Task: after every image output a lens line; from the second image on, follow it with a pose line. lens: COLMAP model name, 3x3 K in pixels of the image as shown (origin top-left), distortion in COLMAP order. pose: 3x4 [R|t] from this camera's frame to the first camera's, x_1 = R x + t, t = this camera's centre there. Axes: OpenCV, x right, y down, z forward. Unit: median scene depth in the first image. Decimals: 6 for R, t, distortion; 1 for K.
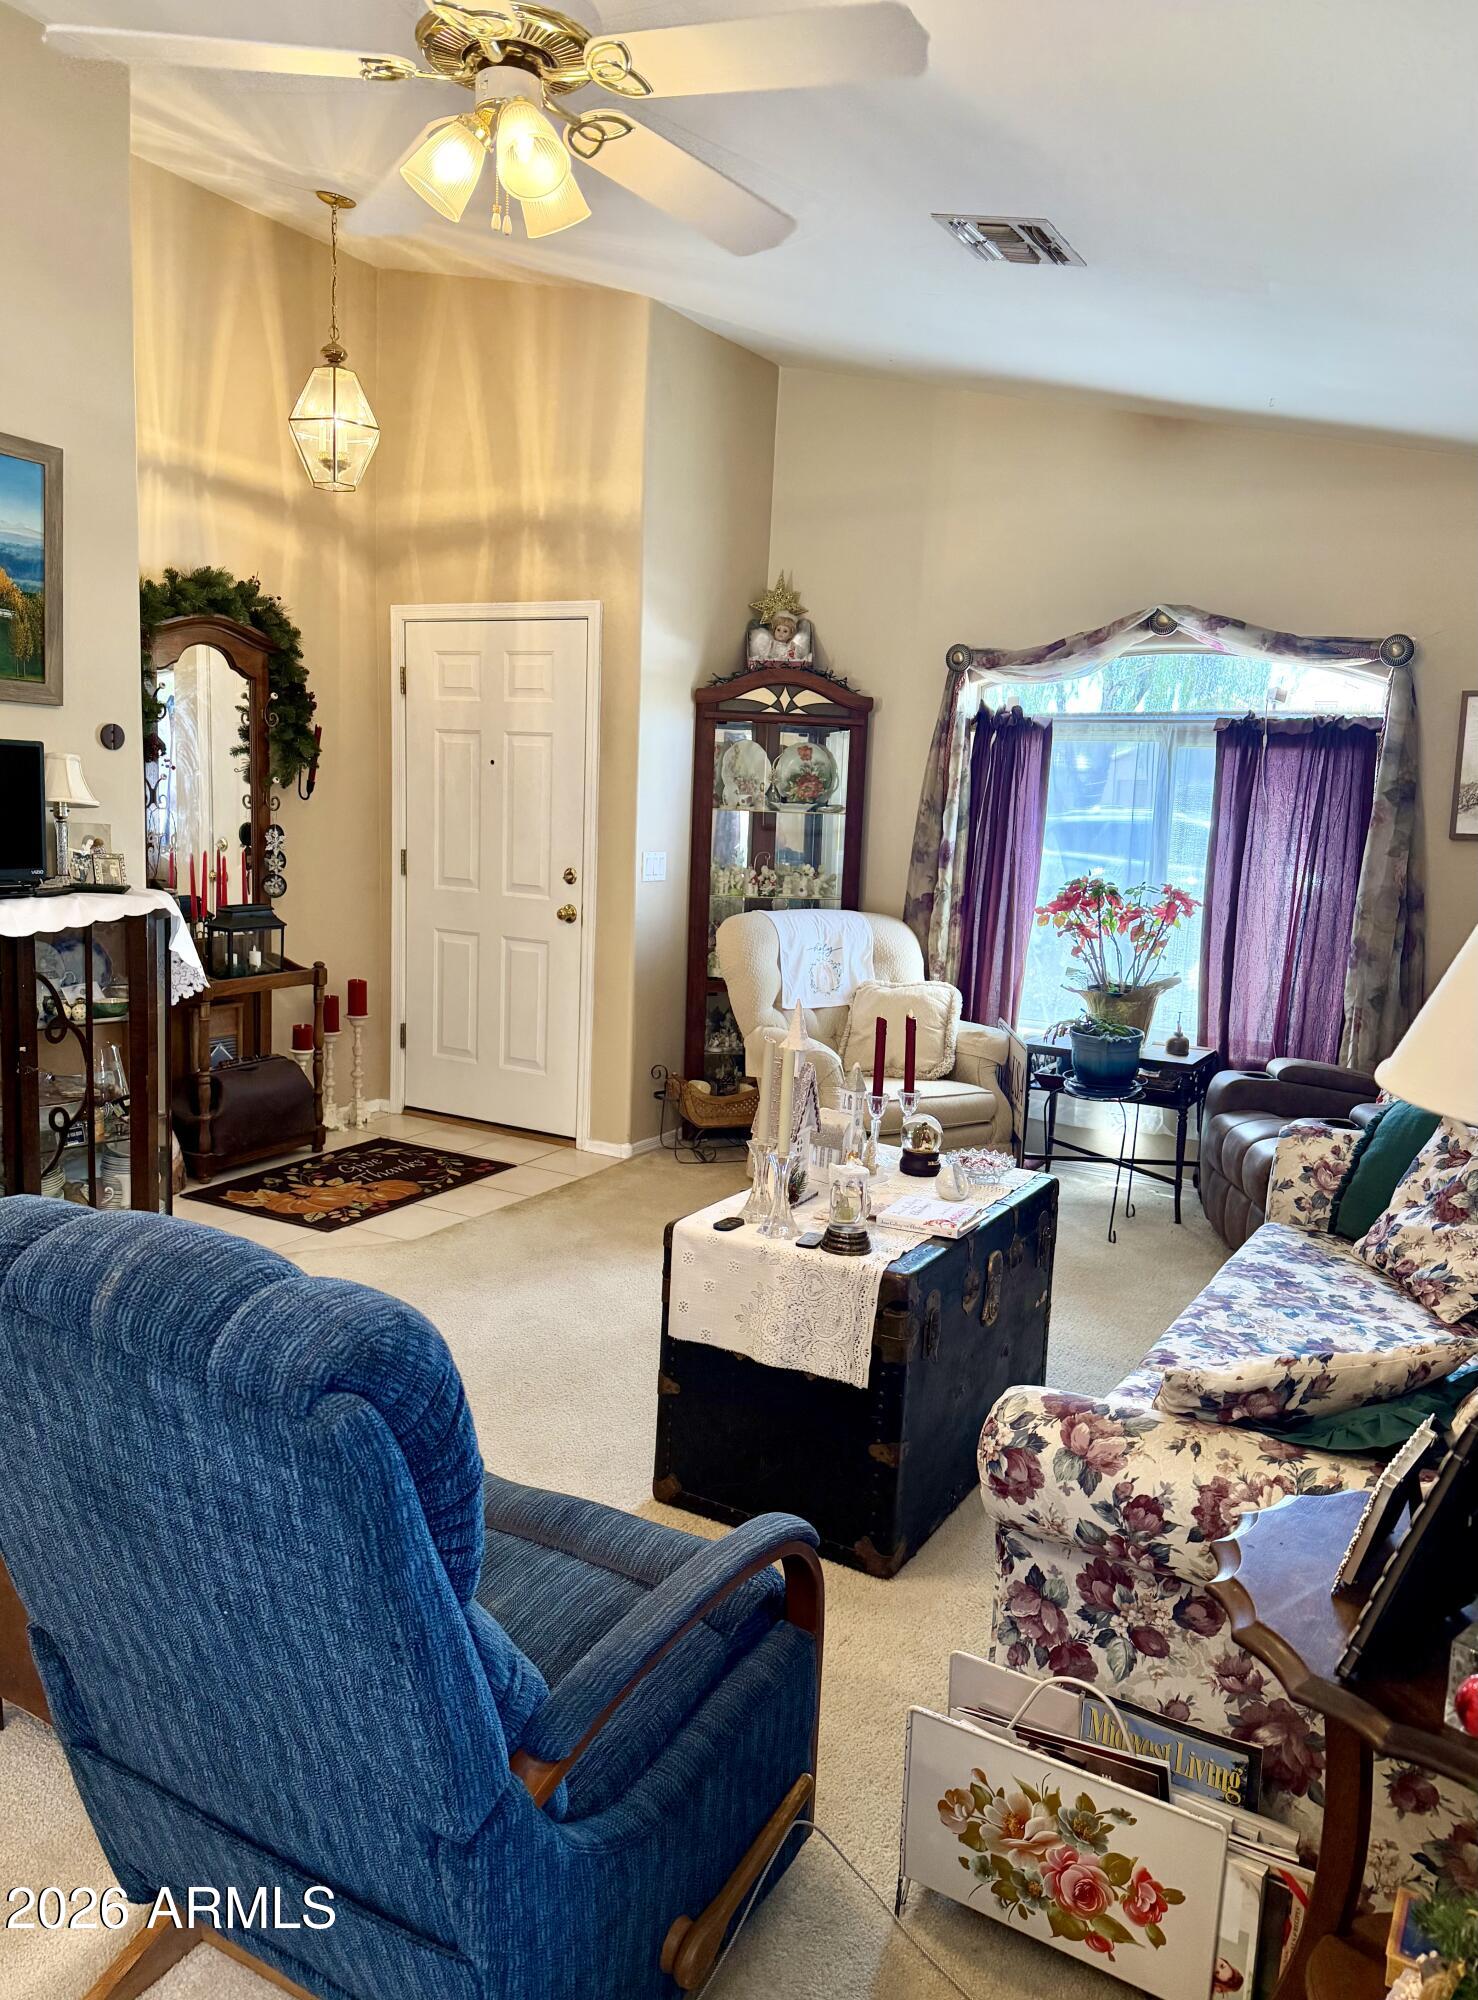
lens RADIAL K [[1421.5, 0, 741.2], [0, 1421.5, 1007.4], [0, 0, 1]] dist [0.091580, -0.112749]
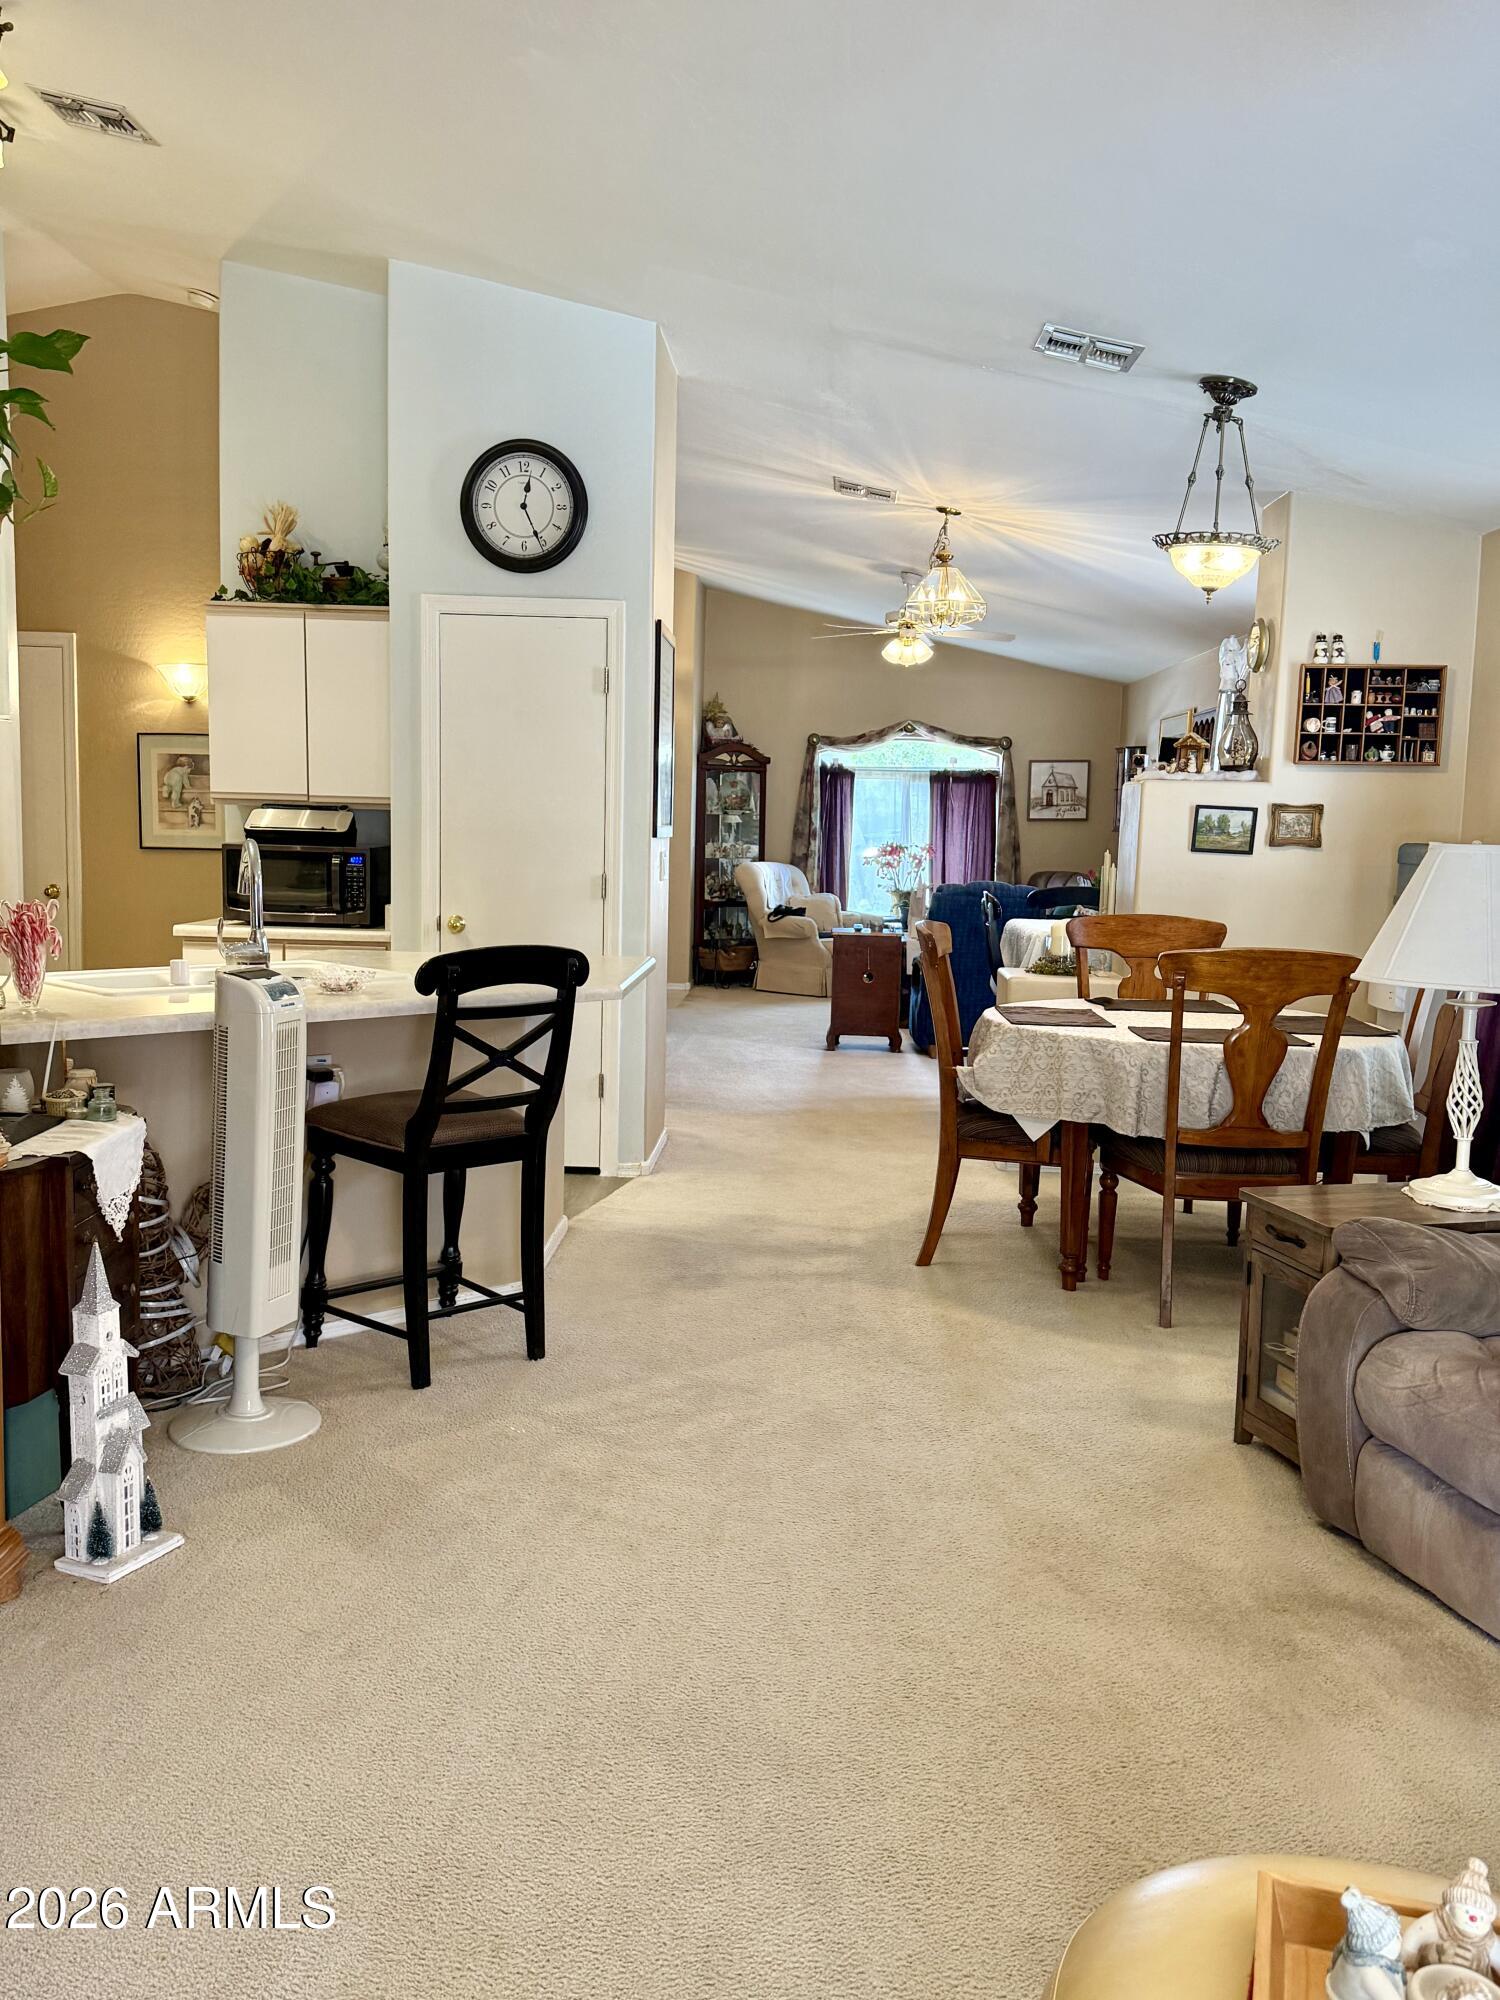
lens RADIAL K [[1721.5, 0, 747.9], [0, 1721.5, 1013.7], [0, 0, 1]] dist [0.085873, 0.001815]
pose [[0.883539, -0.069723, 0.463139, -1.153408], [0.081050, 0.996700, -0.004573, 0.161394], [-0.461291, 0.041578, 0.886274, -1.198489]]
